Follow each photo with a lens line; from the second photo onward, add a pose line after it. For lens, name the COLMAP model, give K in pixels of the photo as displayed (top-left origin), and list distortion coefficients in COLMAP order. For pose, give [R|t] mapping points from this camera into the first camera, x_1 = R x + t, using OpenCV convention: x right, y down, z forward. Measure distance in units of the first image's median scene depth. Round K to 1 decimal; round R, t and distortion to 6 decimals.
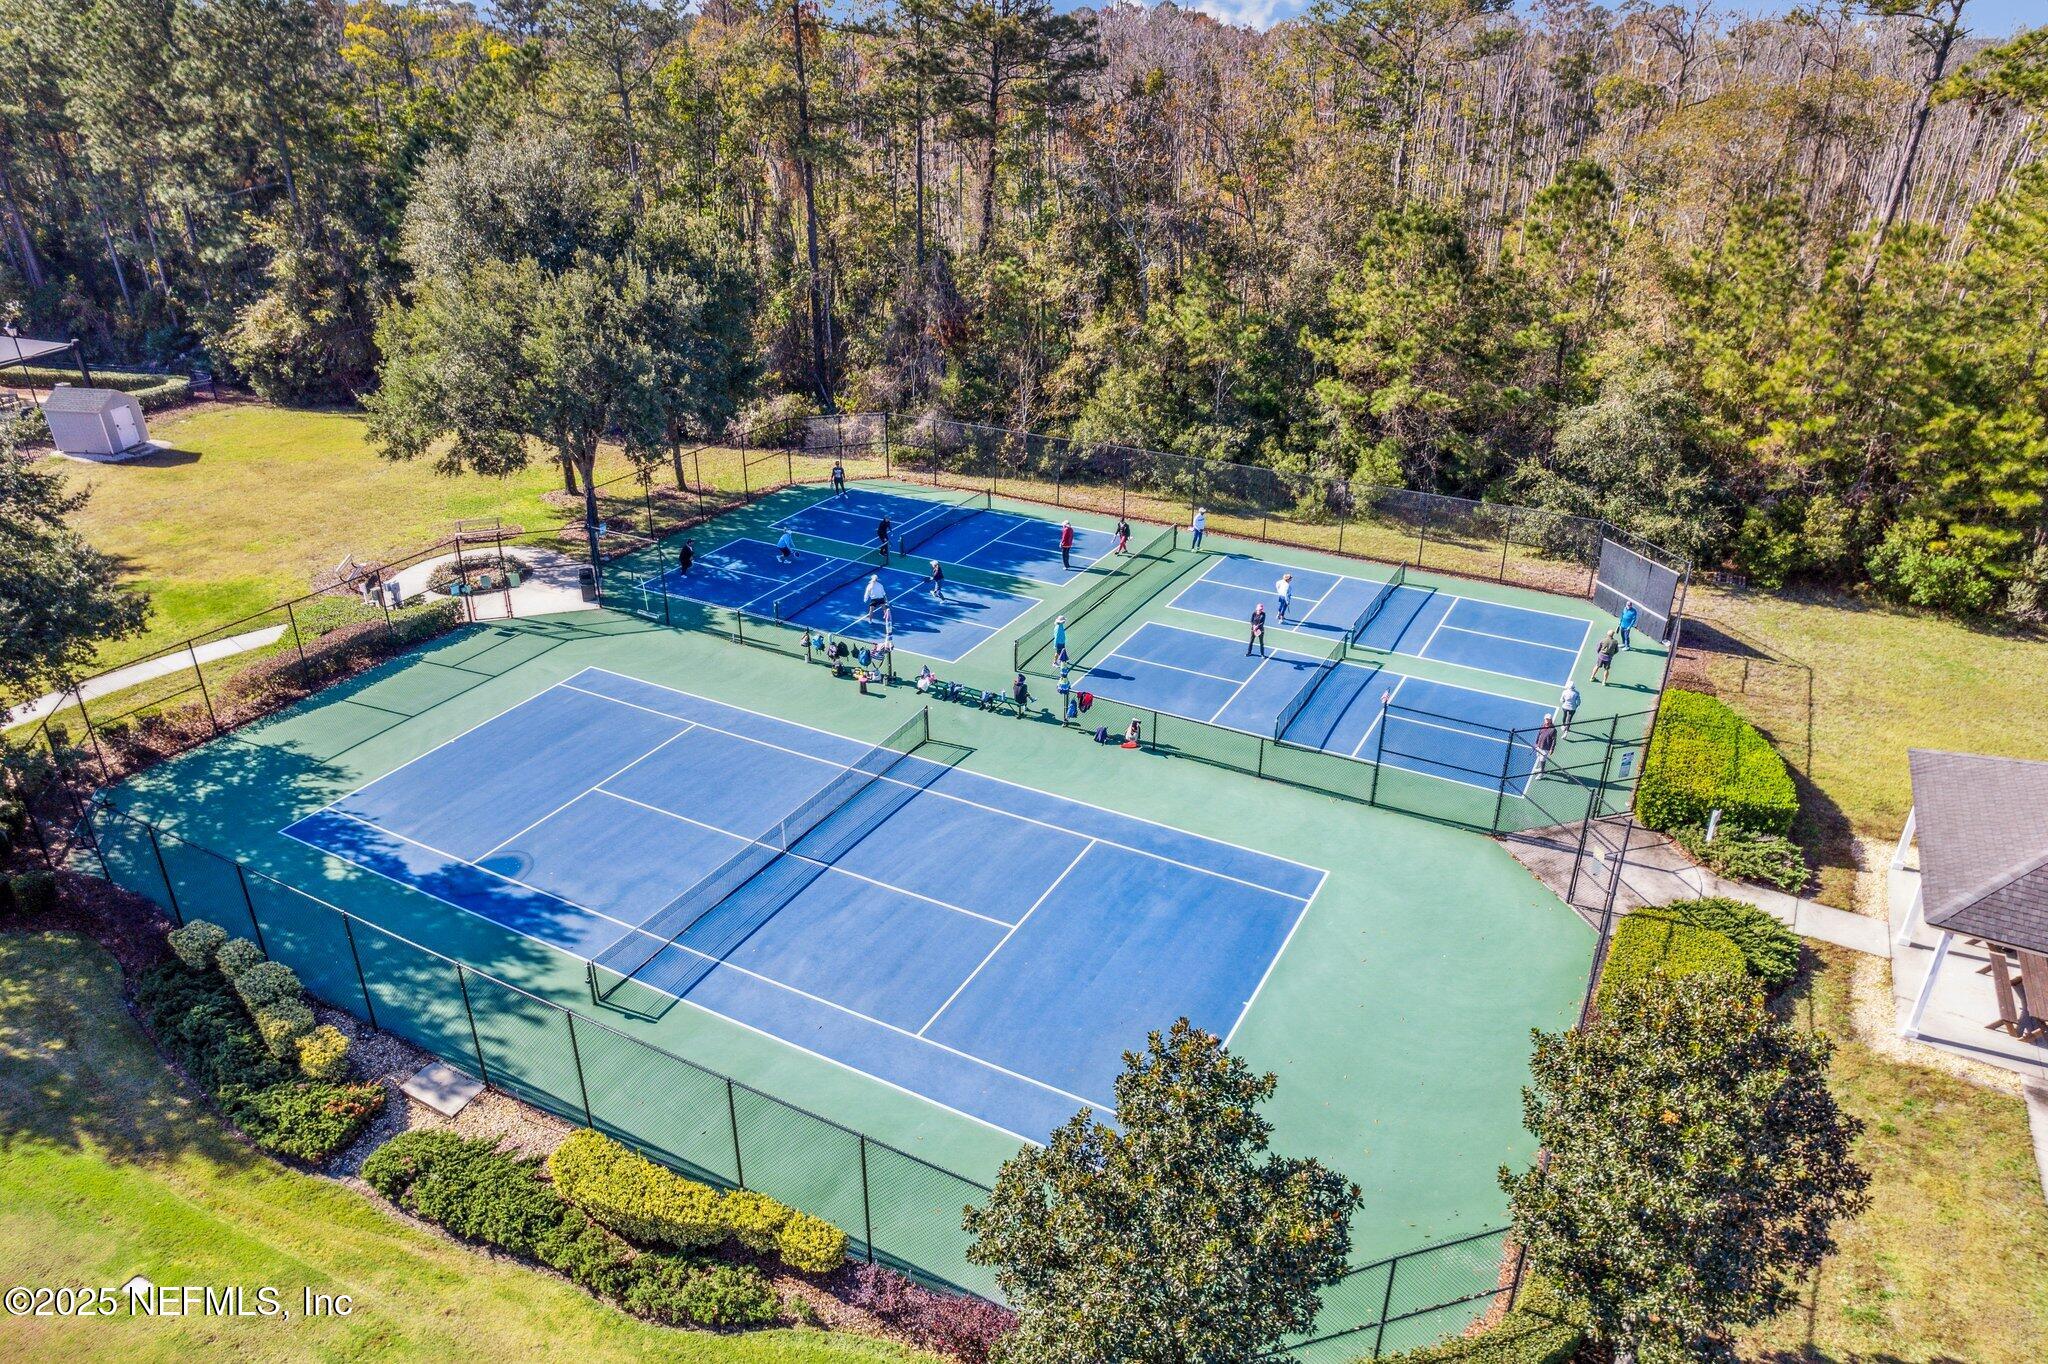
lens RADIAL K [[1336.5, 0, 1030.5], [0, 1336.5, 676.3], [0, 0, 1]] dist [-0.066854, 0.055667]
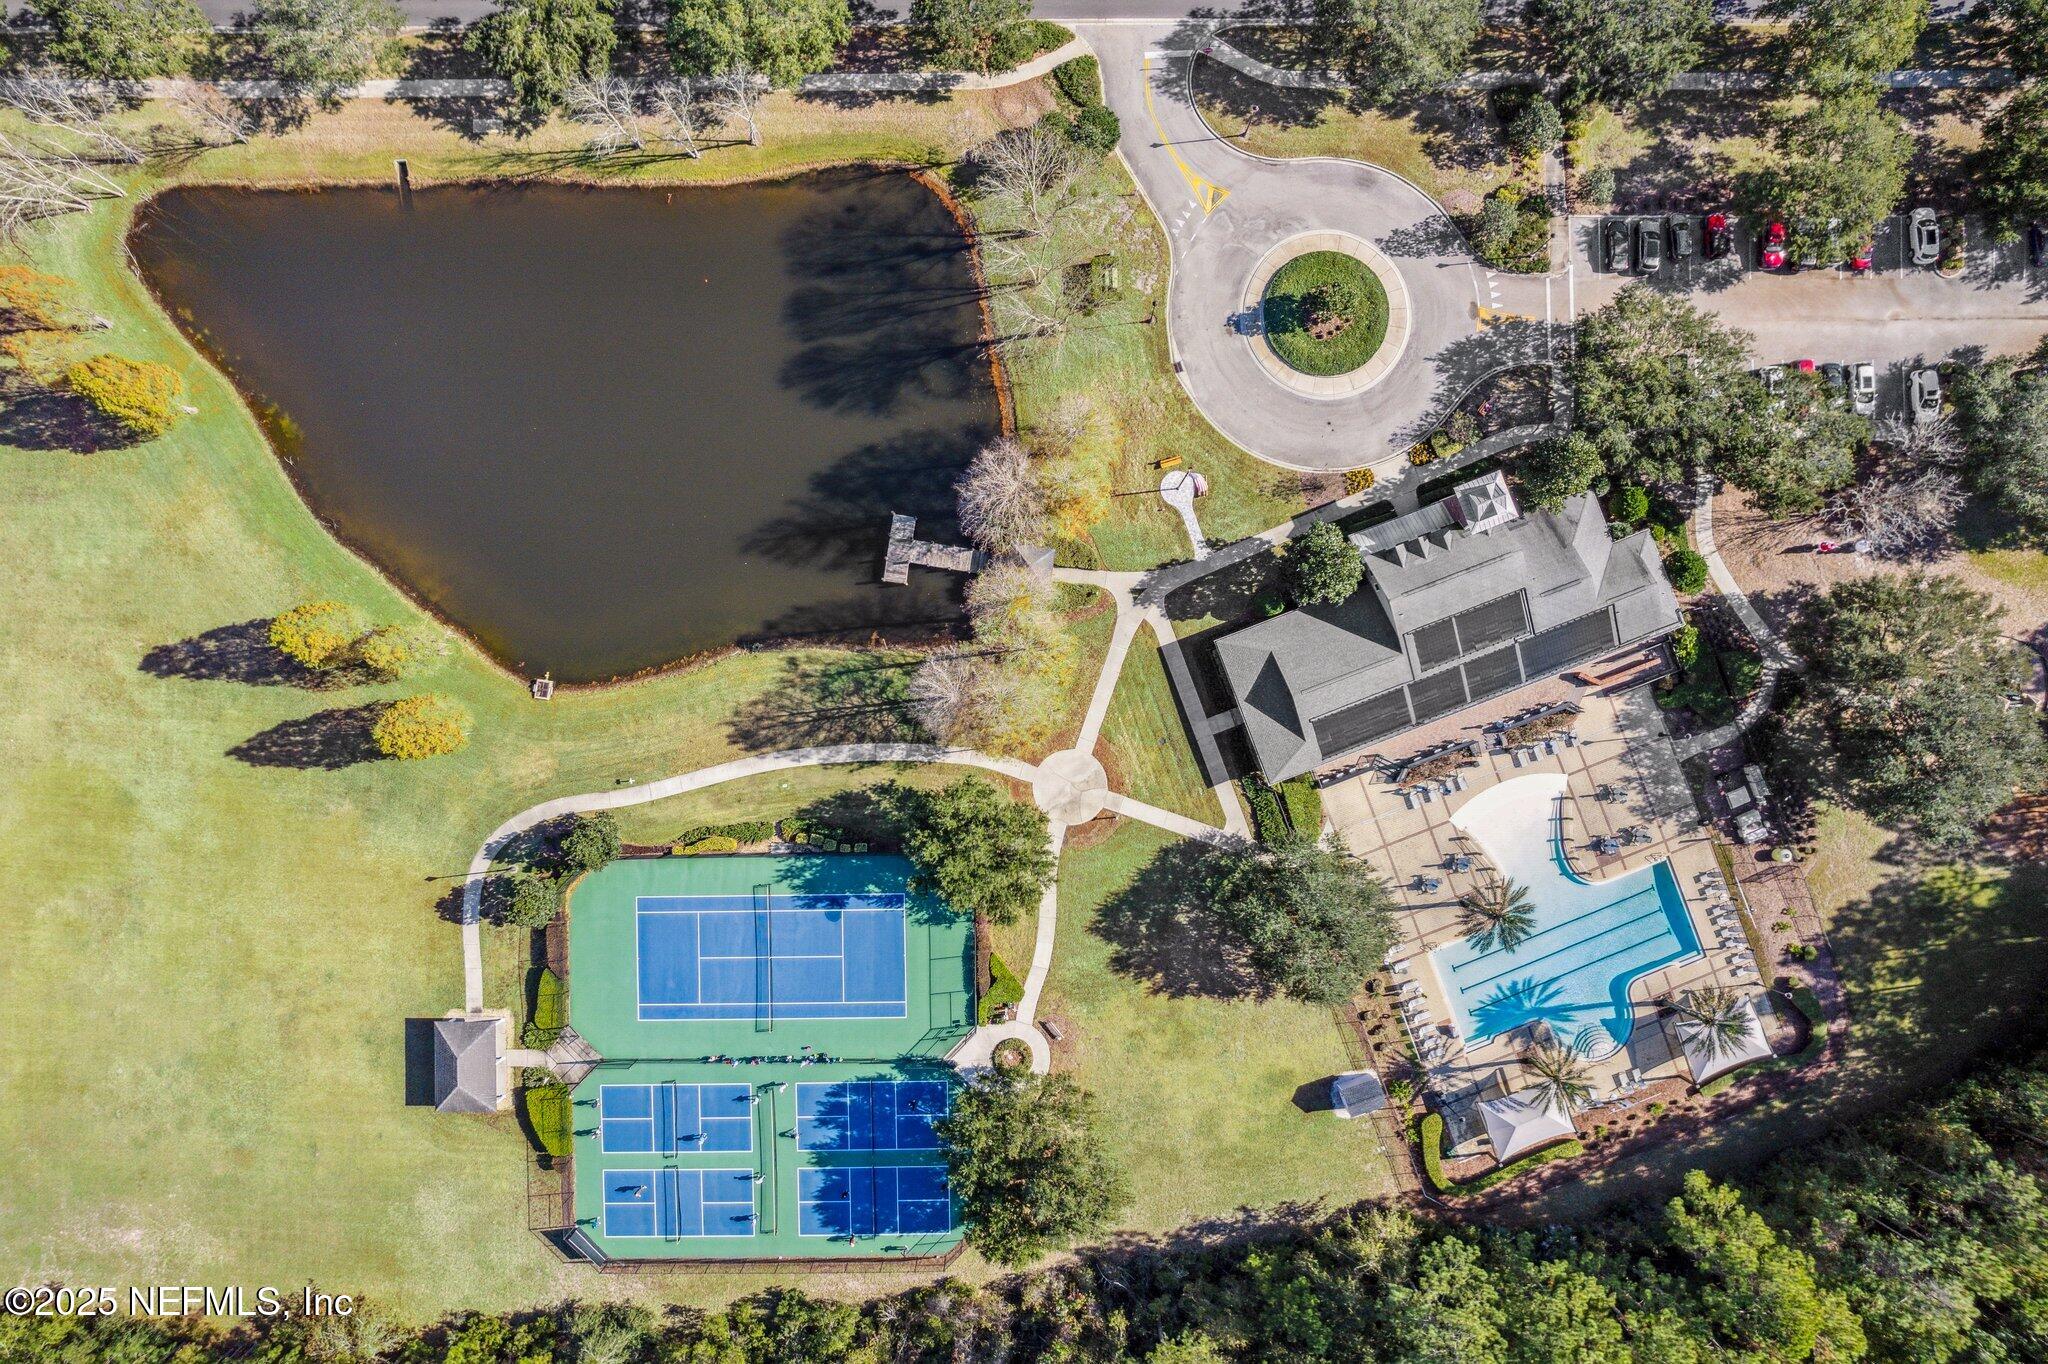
lens RADIAL K [[1336.5, 0, 1030.5], [0, 1336.5, 676.3], [0, 0, 1]] dist [-0.066854, 0.055667]
pose [[-0.874537, 0.484957, 0.001386, -0.968121], [-0.204758, -0.371833, 0.905436, -2.471944], [0.439613, 0.791553, 0.424481, -0.677509]]
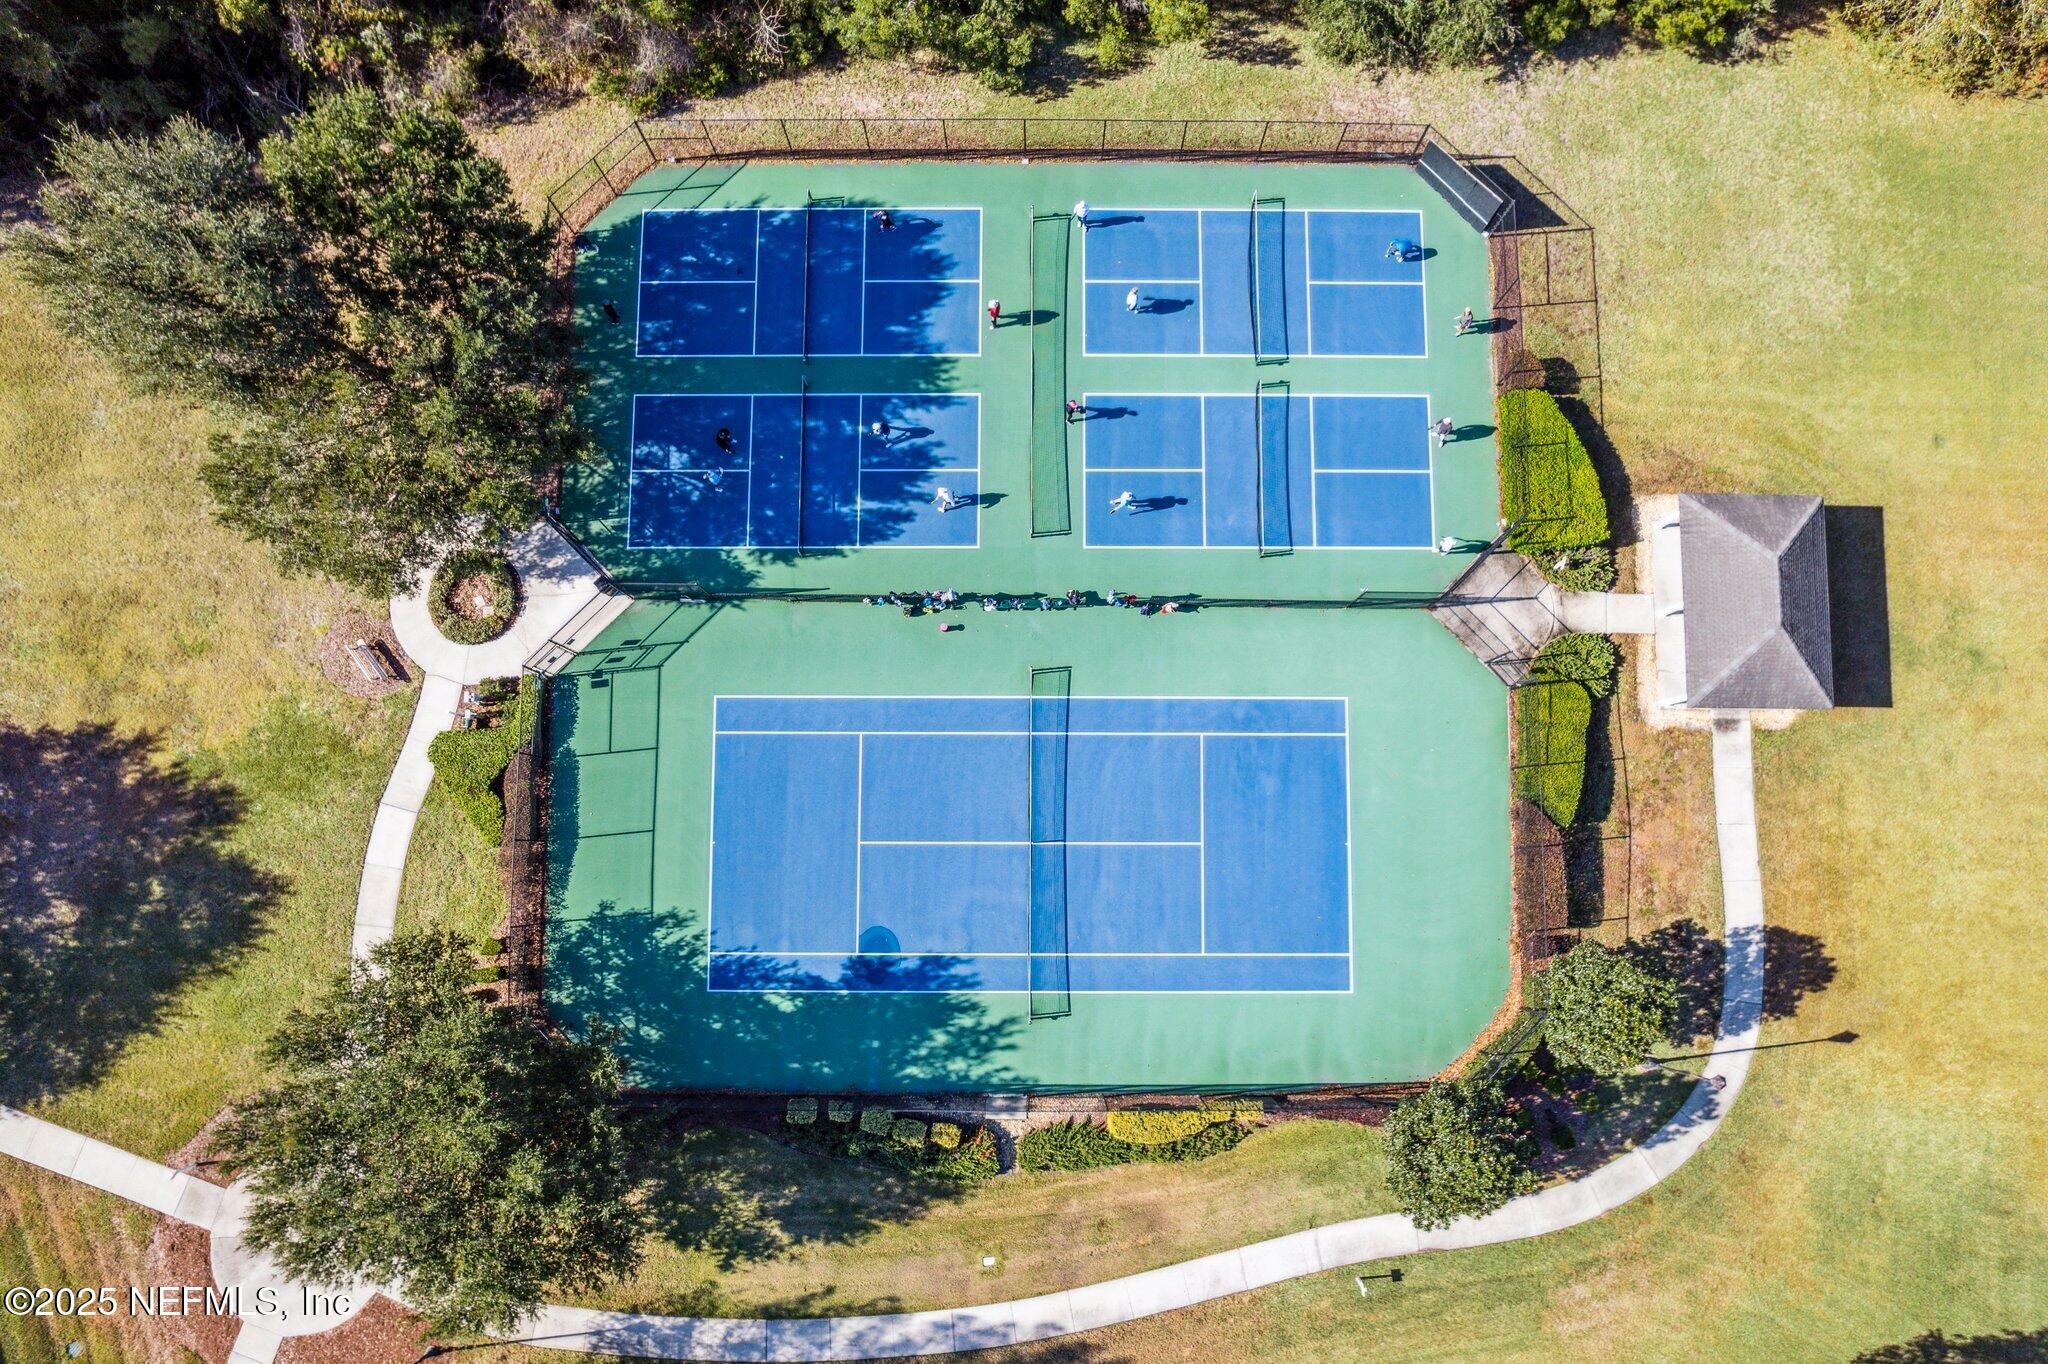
lens RADIAL K [[1336.5, 0, 1030.5], [0, 1336.5, 676.3], [0, 0, 1]] dist [-0.066854, 0.055667]
pose [[0.883848, -0.464398, 0.056108, -0.149192], [0.198258, 0.480538, 0.854270, -1.043544], [-0.423683, -0.743921, 0.516792, 0.294454]]
